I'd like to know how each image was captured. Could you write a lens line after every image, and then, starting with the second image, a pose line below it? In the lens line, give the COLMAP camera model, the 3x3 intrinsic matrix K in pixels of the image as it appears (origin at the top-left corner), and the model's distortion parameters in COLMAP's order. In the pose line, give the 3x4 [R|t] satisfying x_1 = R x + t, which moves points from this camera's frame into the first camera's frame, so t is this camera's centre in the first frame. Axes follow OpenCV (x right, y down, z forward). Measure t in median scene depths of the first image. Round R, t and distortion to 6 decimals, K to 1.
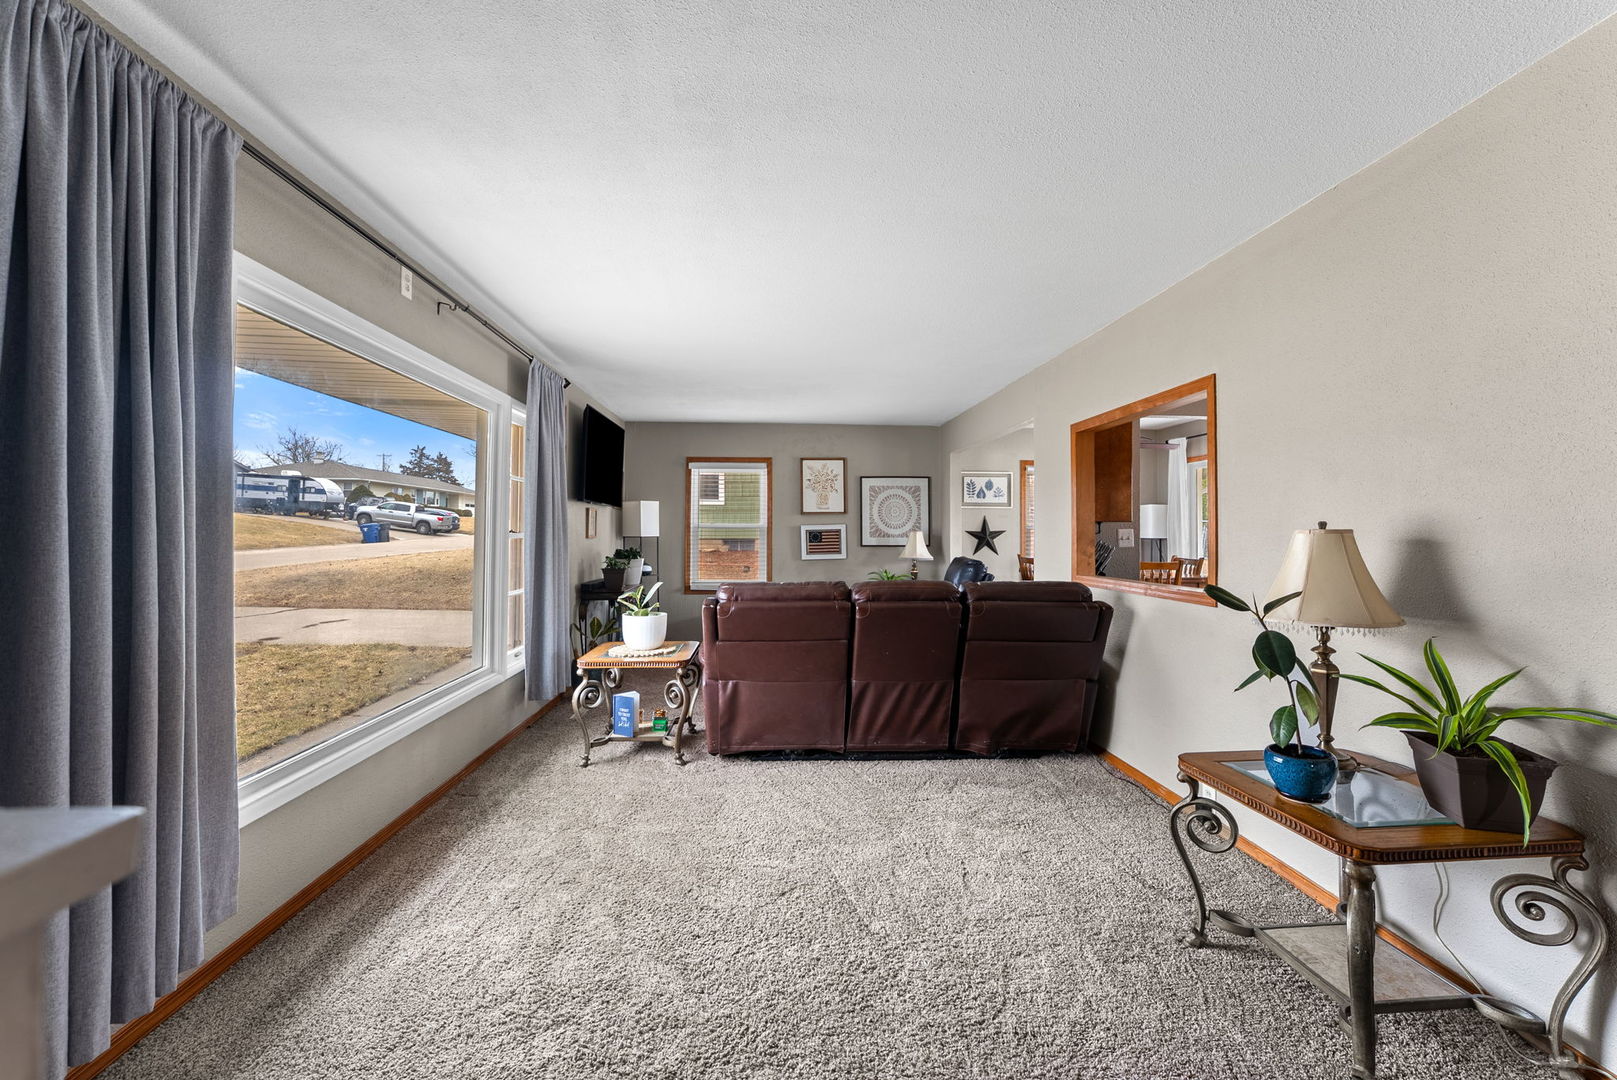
lens RADIAL K [[652.5, 0, 804.0], [0, 652.5, 529.8], [0, 0, 1]] dist [-0.003321, 0.000191]
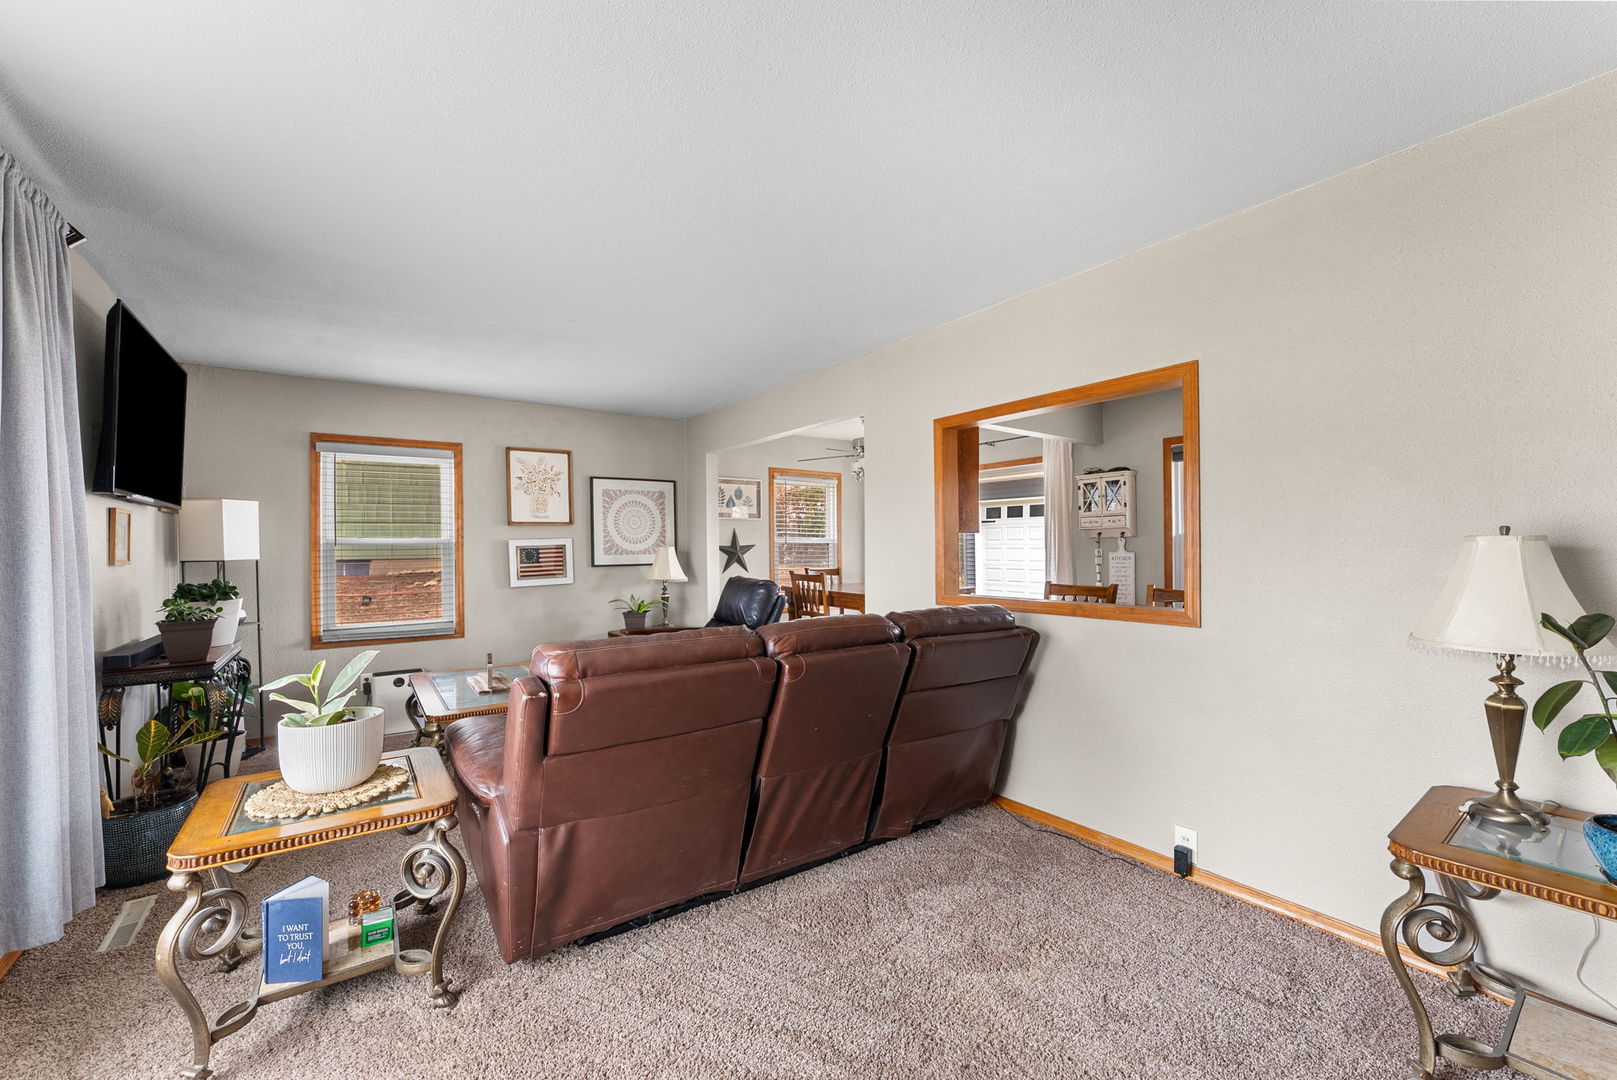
lens RADIAL K [[652.5, 0, 816.1], [0, 652.5, 552.4], [0, 0, 1]] dist [-0.003321, 0.000191]
pose [[0.847544, -0.015397, 0.530502, -0.118794], [0.009327, 0.999857, 0.014118, 0.000044], [-0.530643, -0.007017, 0.847566, 0.235473]]
